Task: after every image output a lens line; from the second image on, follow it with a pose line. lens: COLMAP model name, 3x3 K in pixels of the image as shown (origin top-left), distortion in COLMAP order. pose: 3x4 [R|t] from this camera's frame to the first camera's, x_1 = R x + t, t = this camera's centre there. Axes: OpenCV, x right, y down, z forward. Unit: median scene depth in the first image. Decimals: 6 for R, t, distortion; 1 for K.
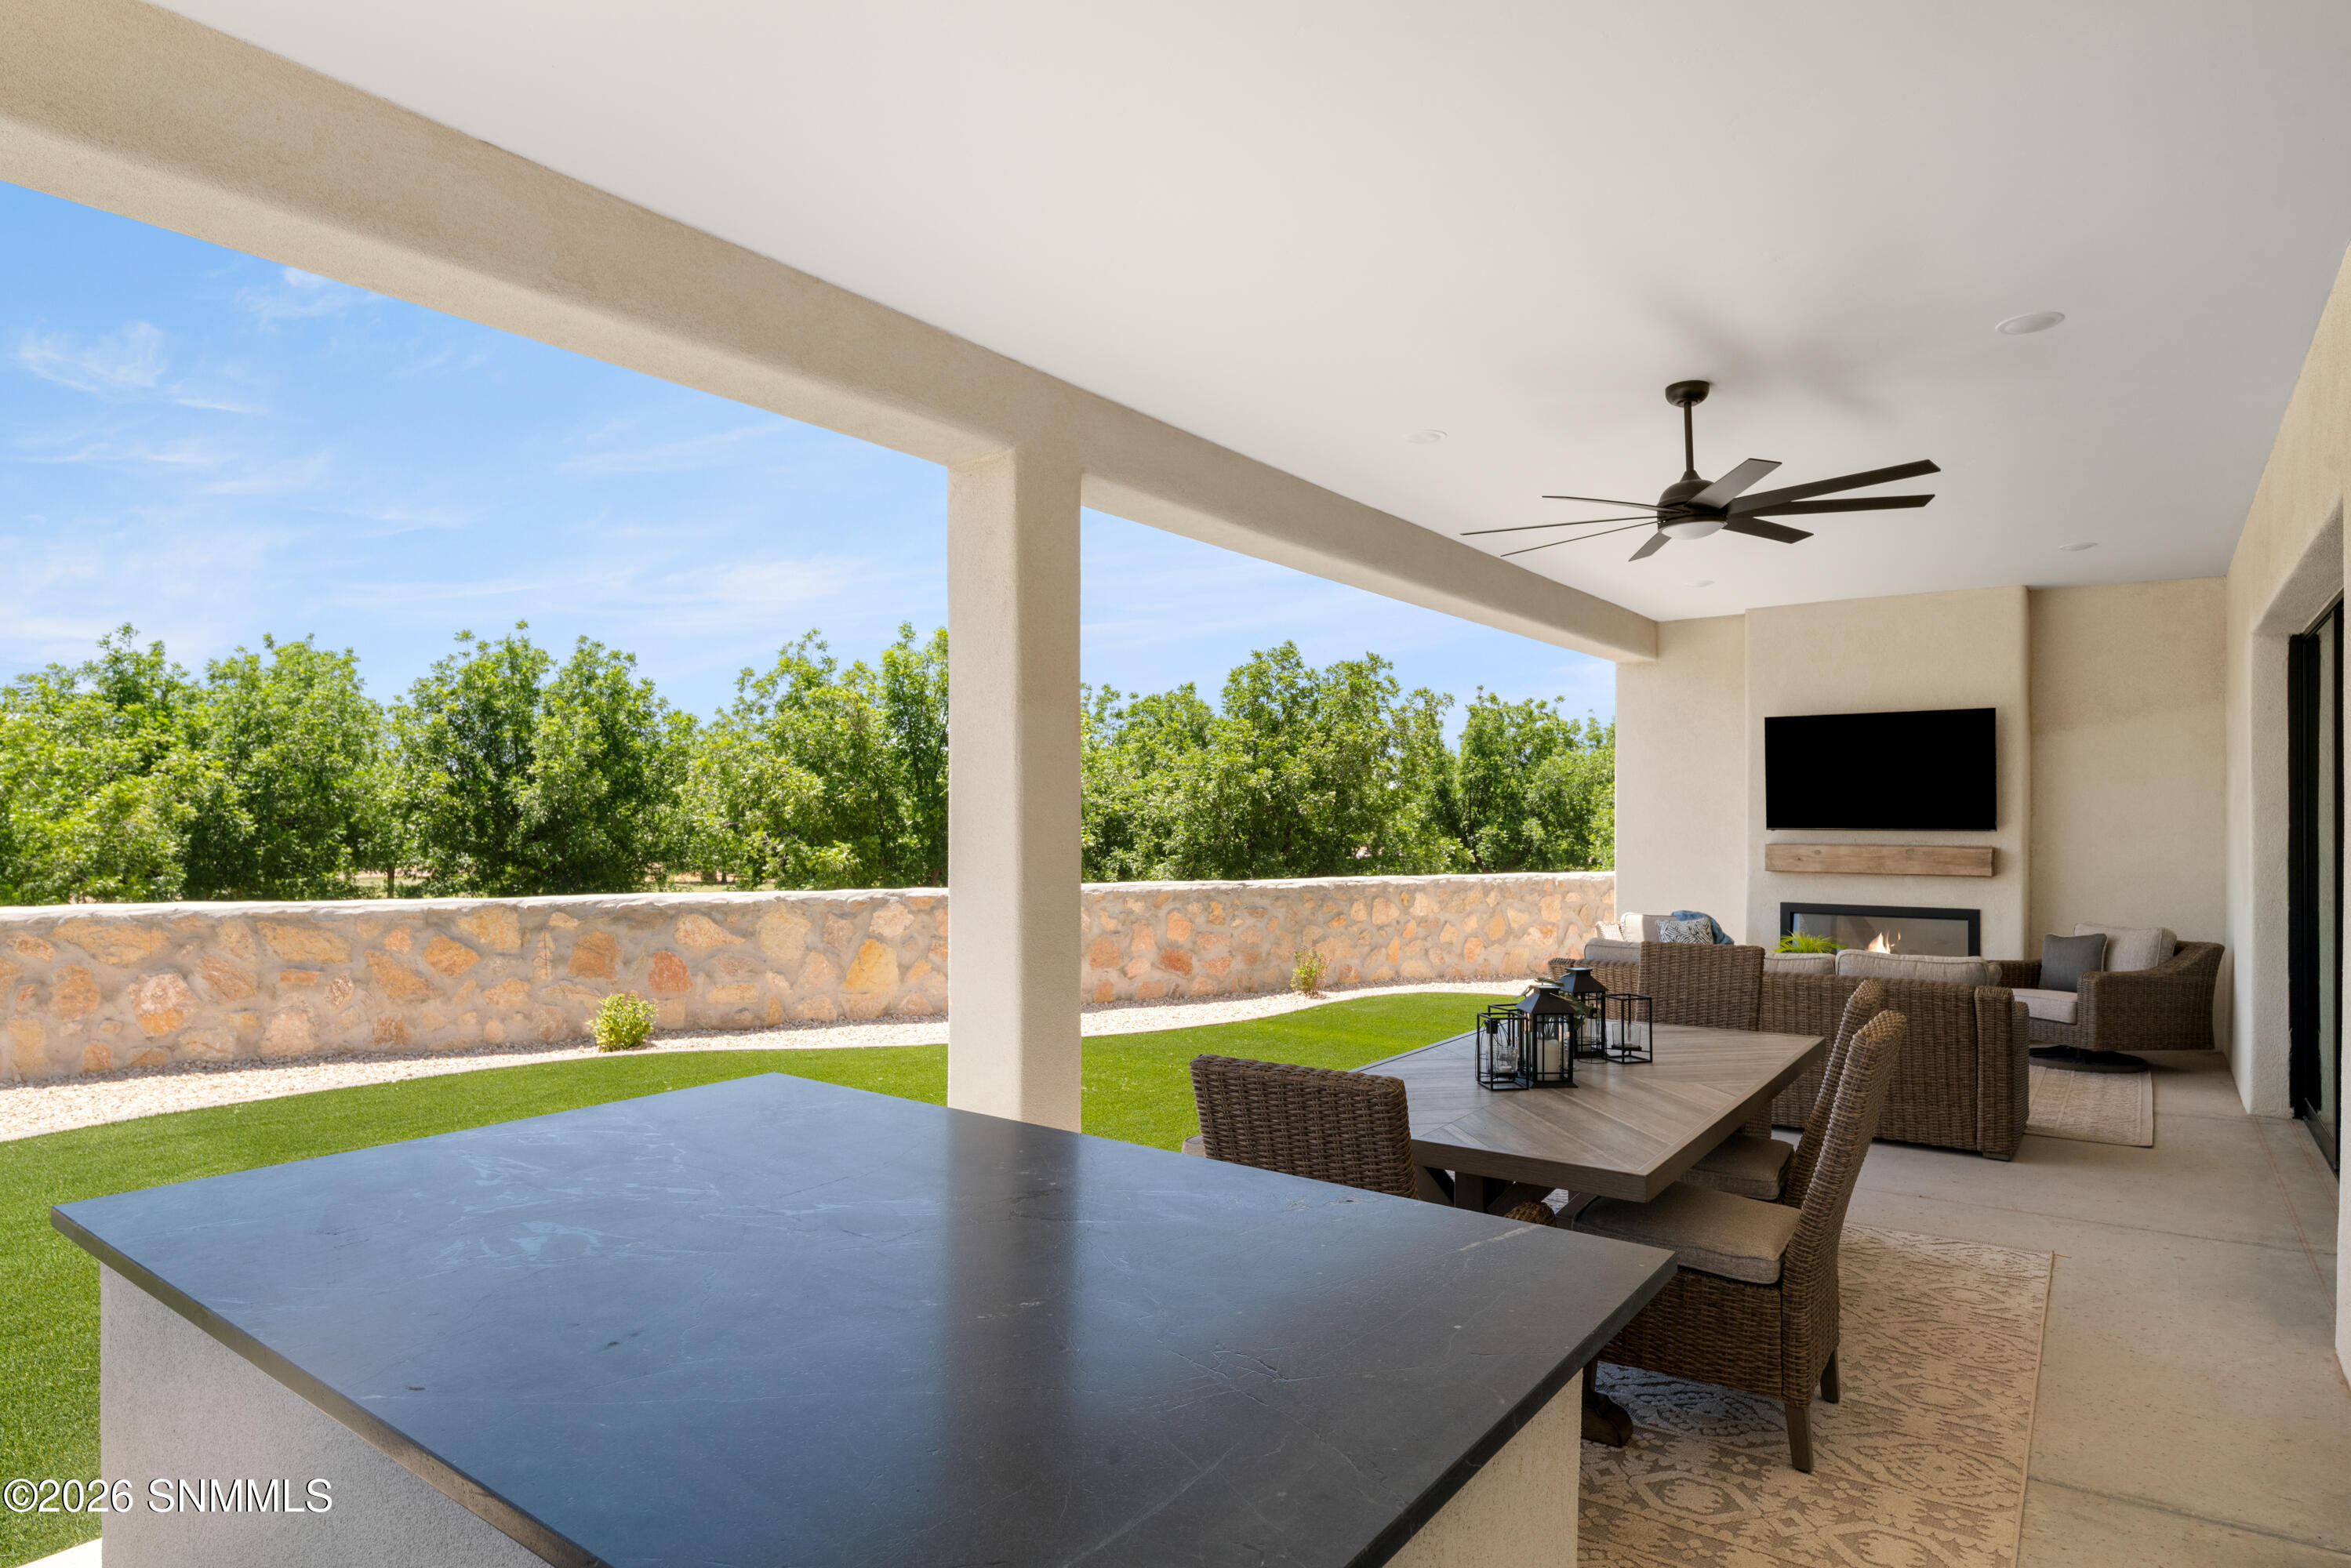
lens RADIAL K [[1294.0, 0, 1177.1], [0, 1294.0, 795.6], [0, 0, 1]] dist [-0.003526, -0.001438]
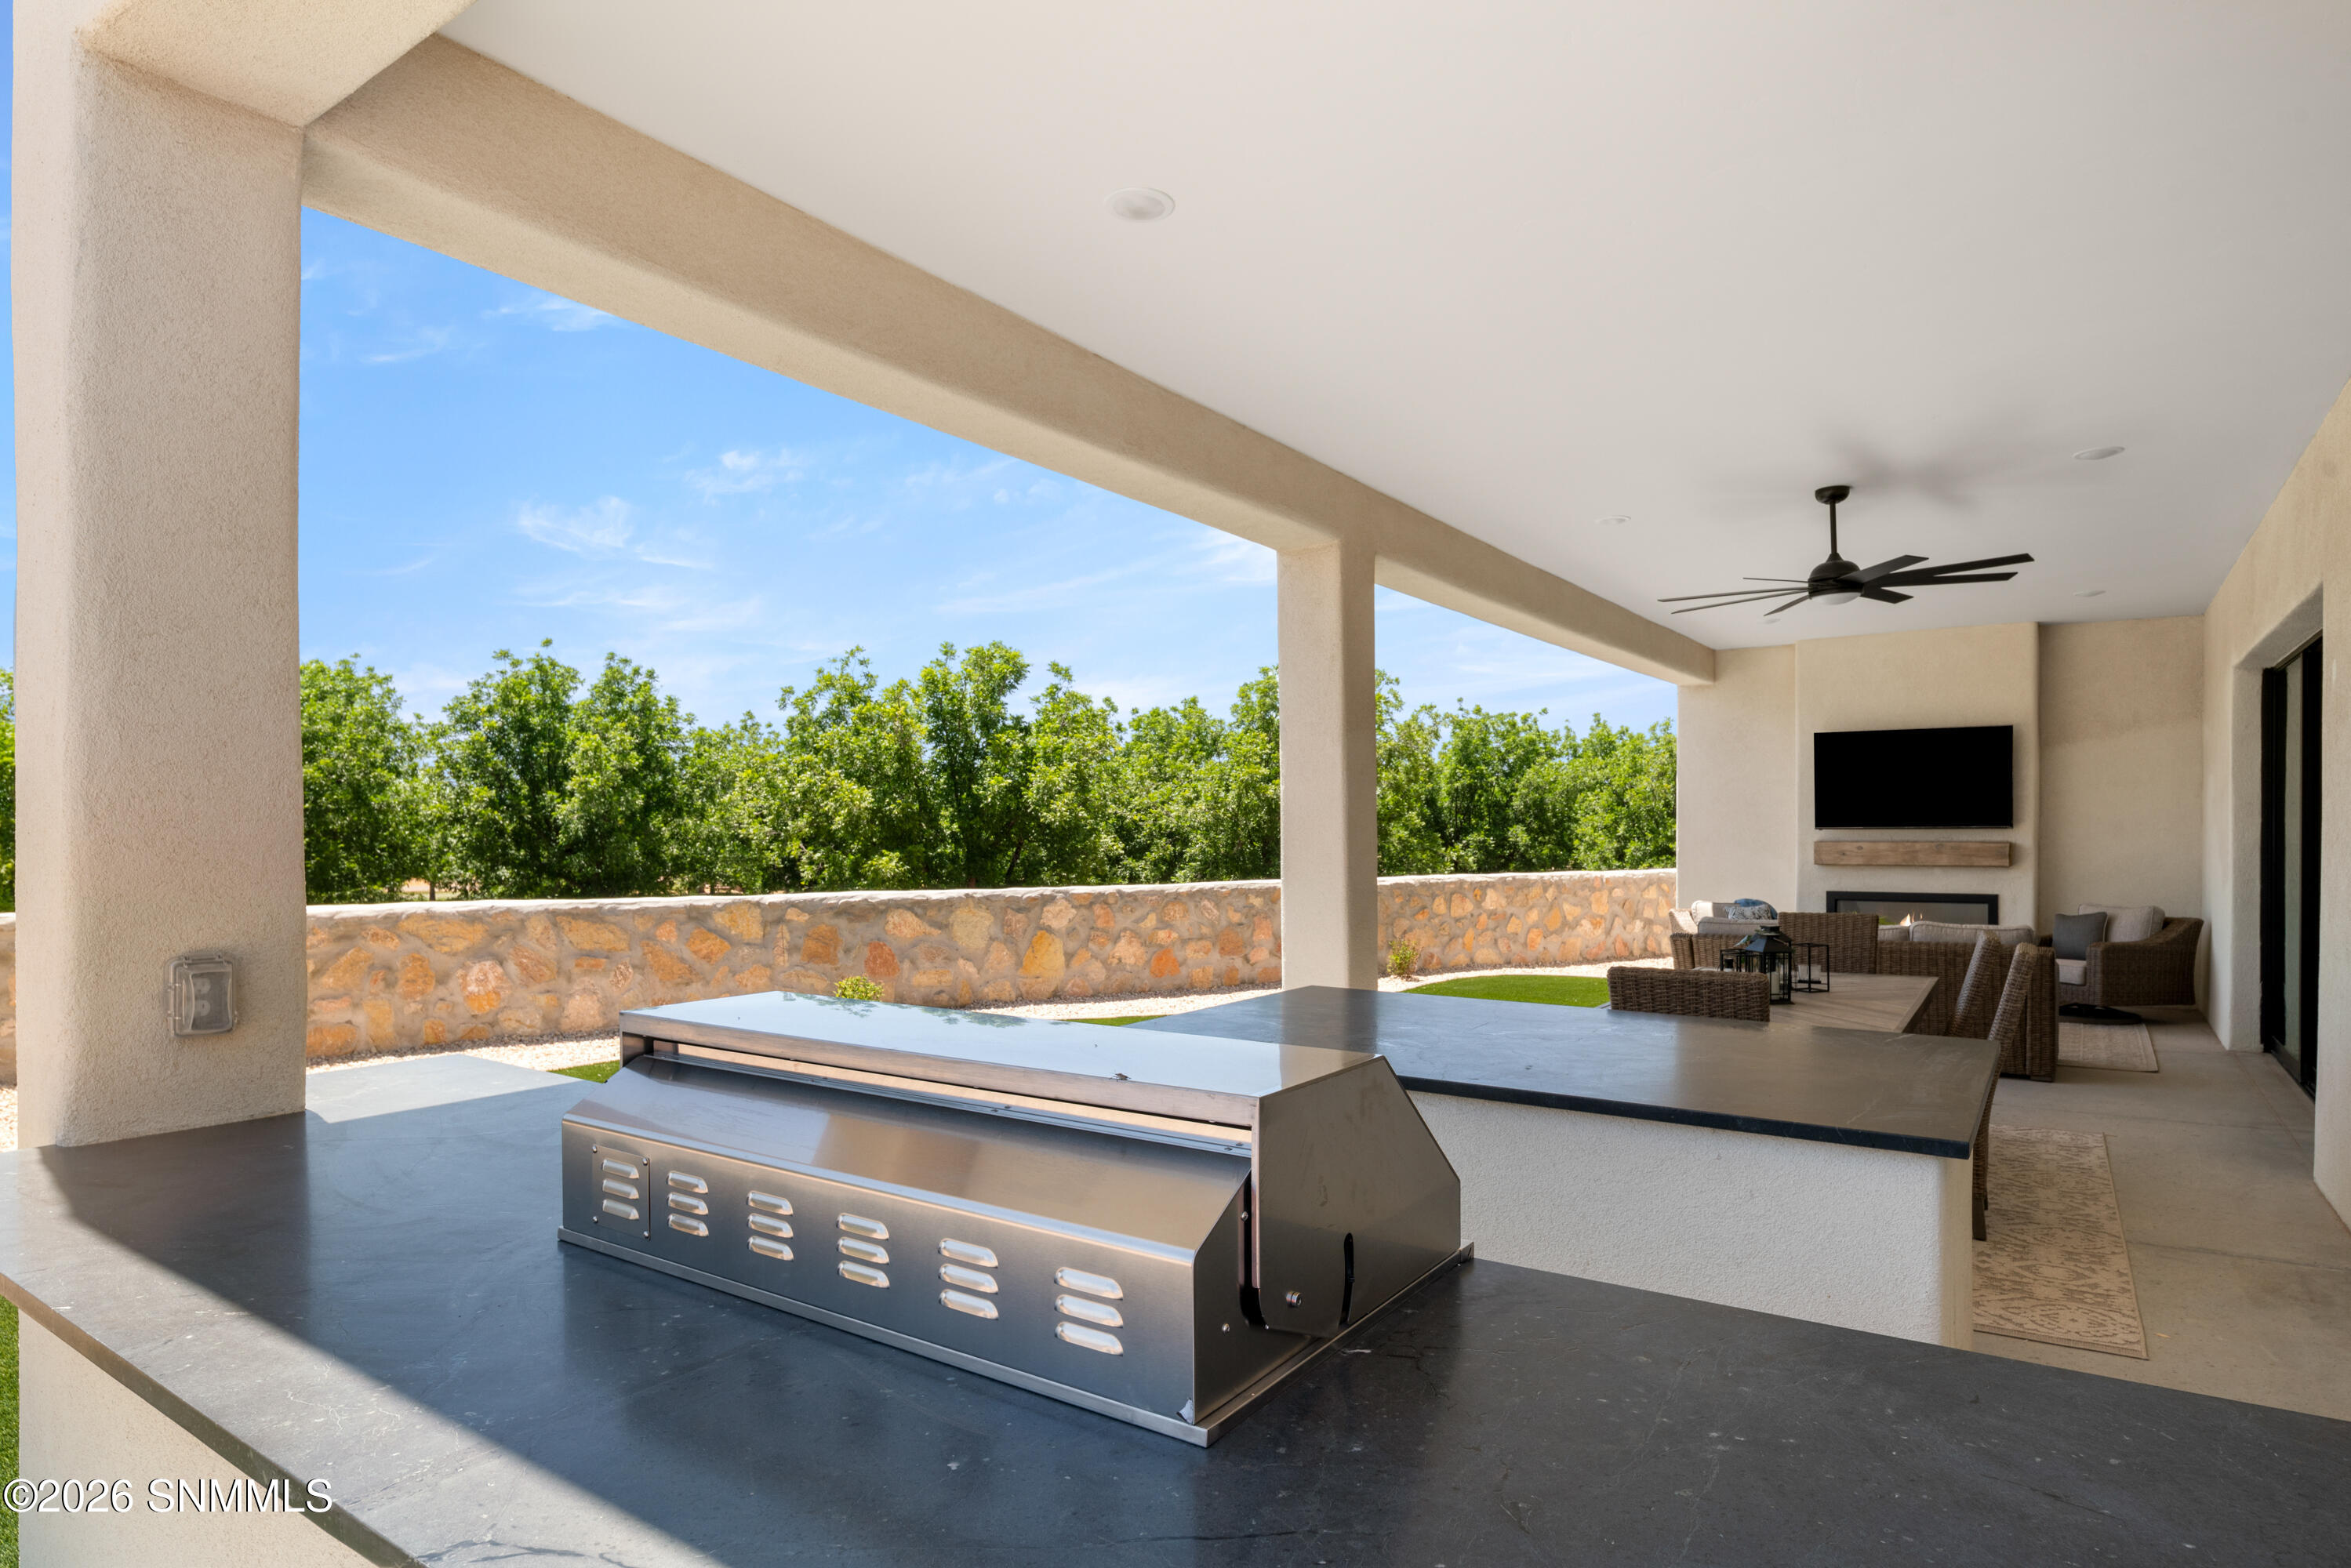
lens RADIAL K [[1282.5, 0, 1183.6], [0, 1282.5, 826.7], [0, 0, 1]] dist [-0.002492, -0.001578]
pose [[0.999514, -0.007008, 0.030381, -0.146465], [0.006519, 0.999848, 0.016182, 0.001451], [-0.030489, -0.015976, 0.999407, -0.139262]]
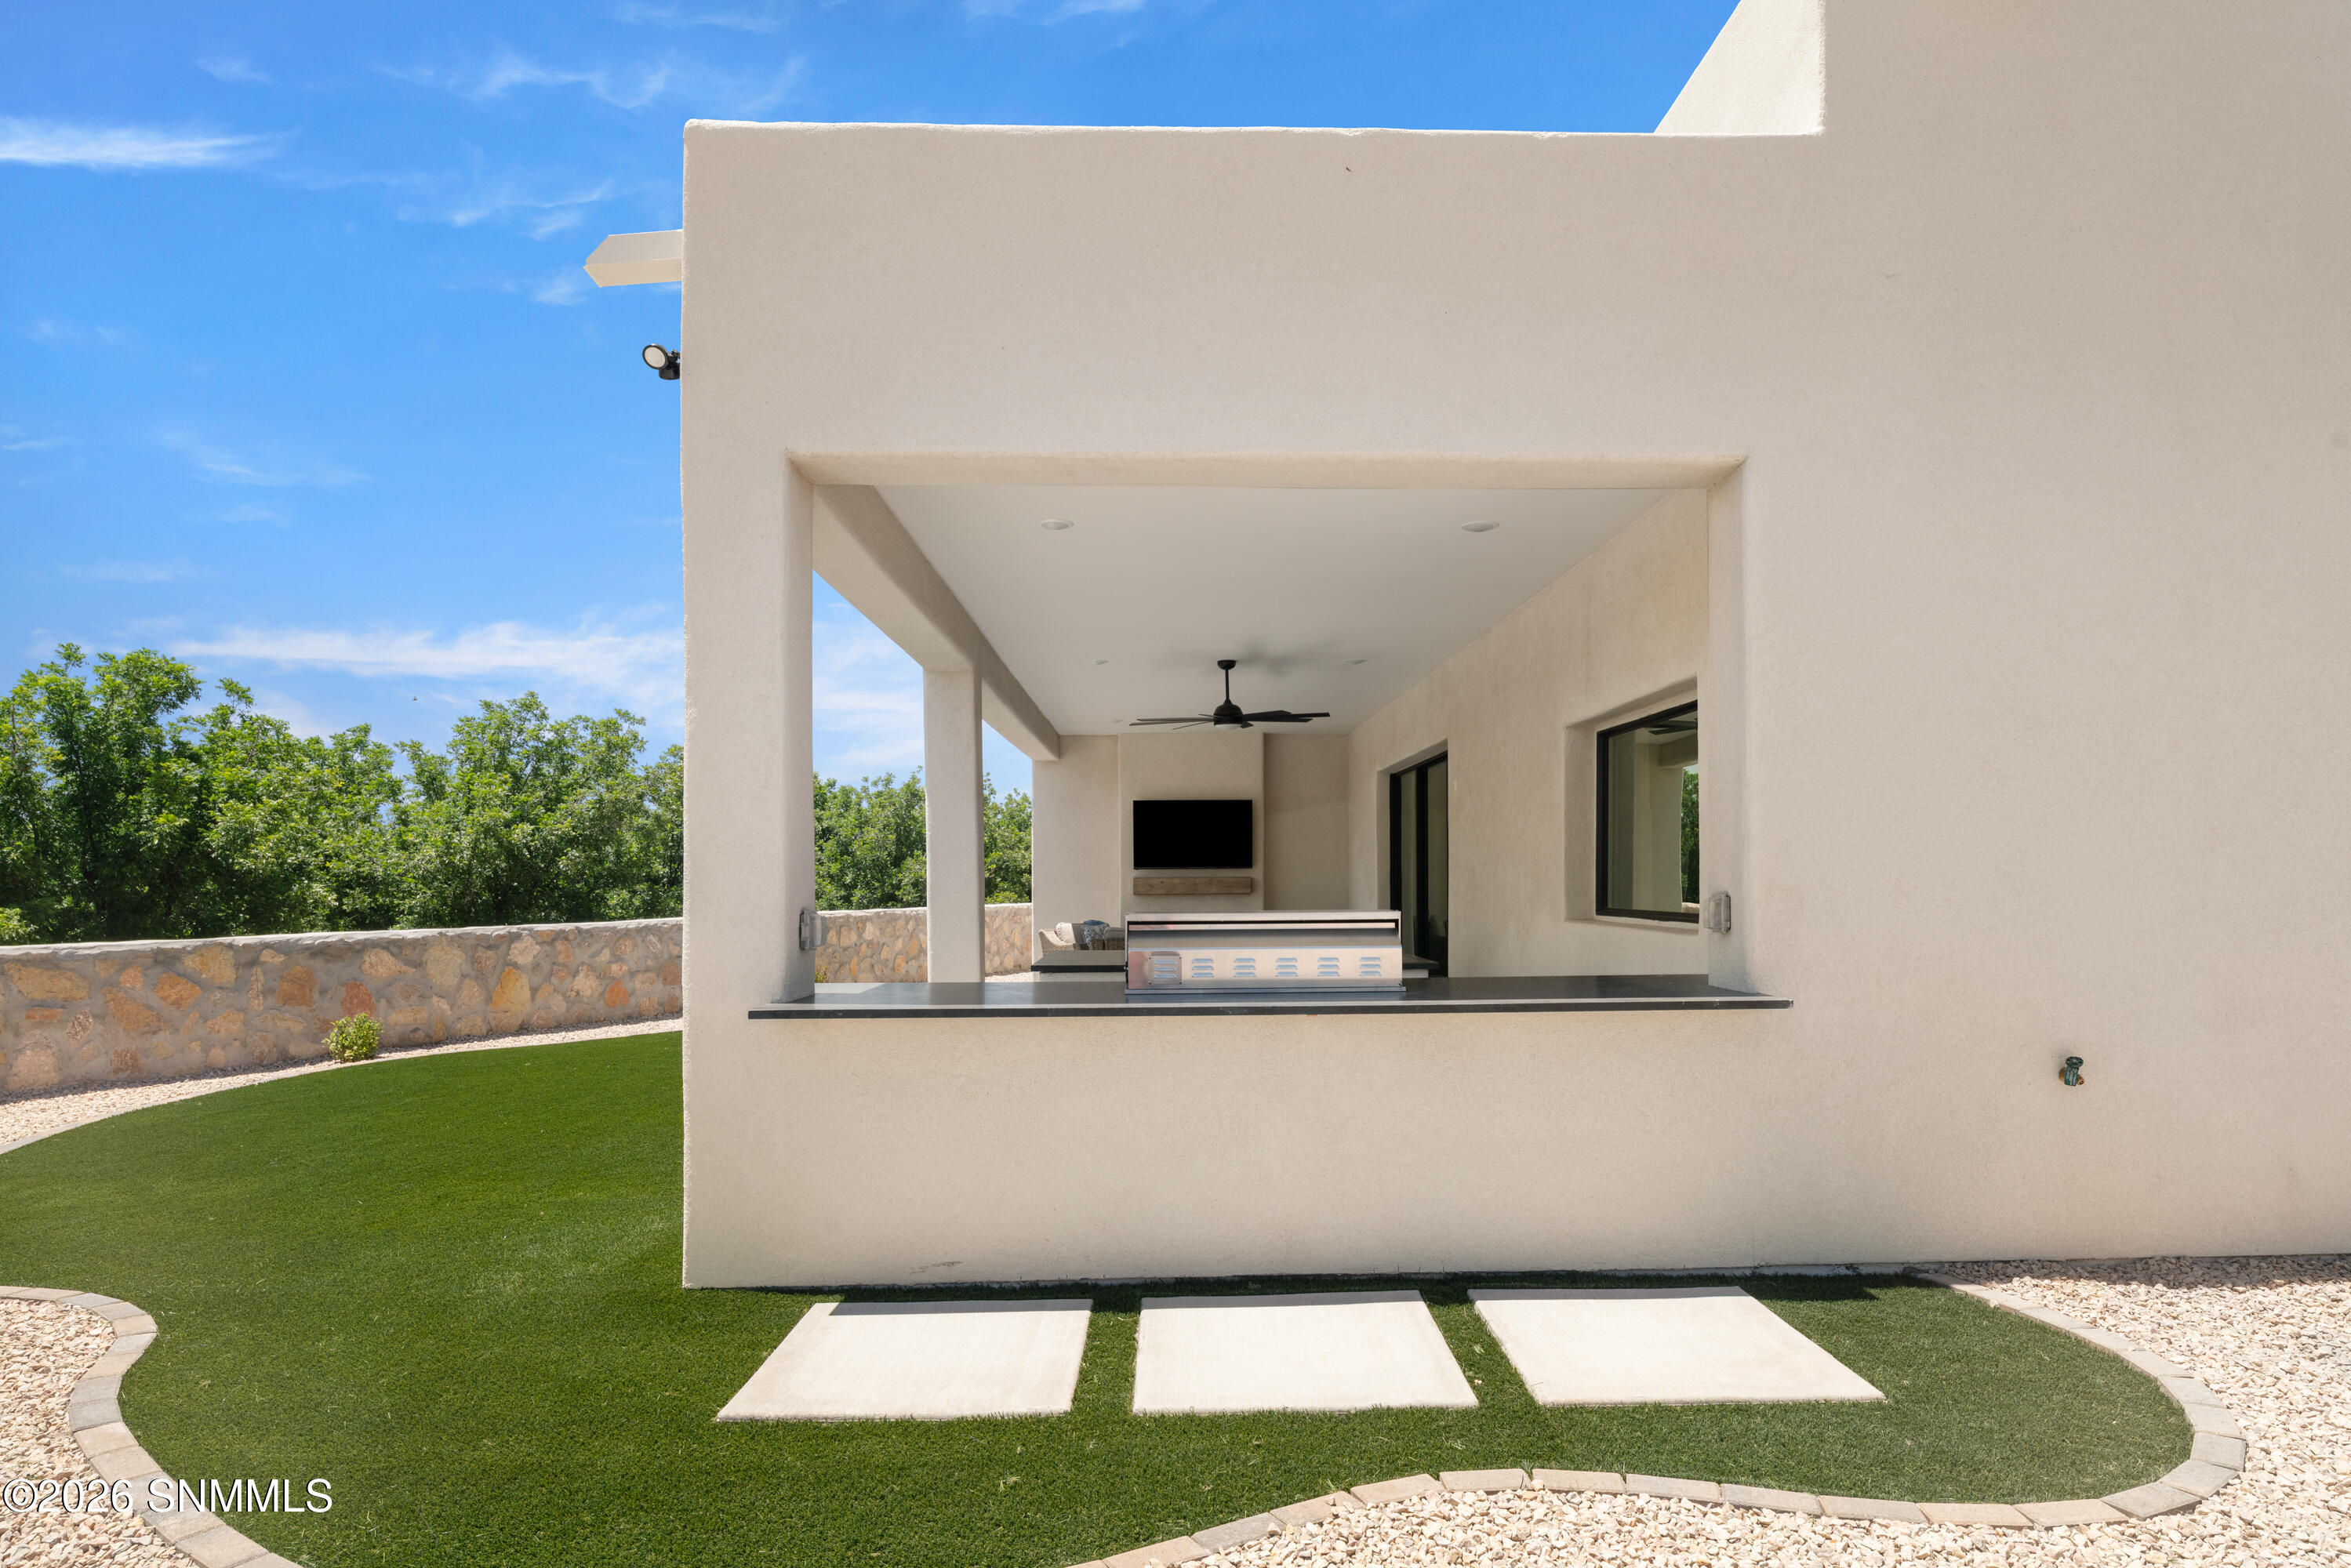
lens RADIAL K [[1318.5, 0, 1207.0], [0, 1318.5, 867.9], [0, 0, 1]] dist [-0.003062, -0.002053]
pose [[0.785991, -0.006279, 0.618207, -0.487051], [-0.000236, 0.999945, 0.010457, 0.006900], [-0.618238, -0.008365, 0.785946, -0.359159]]
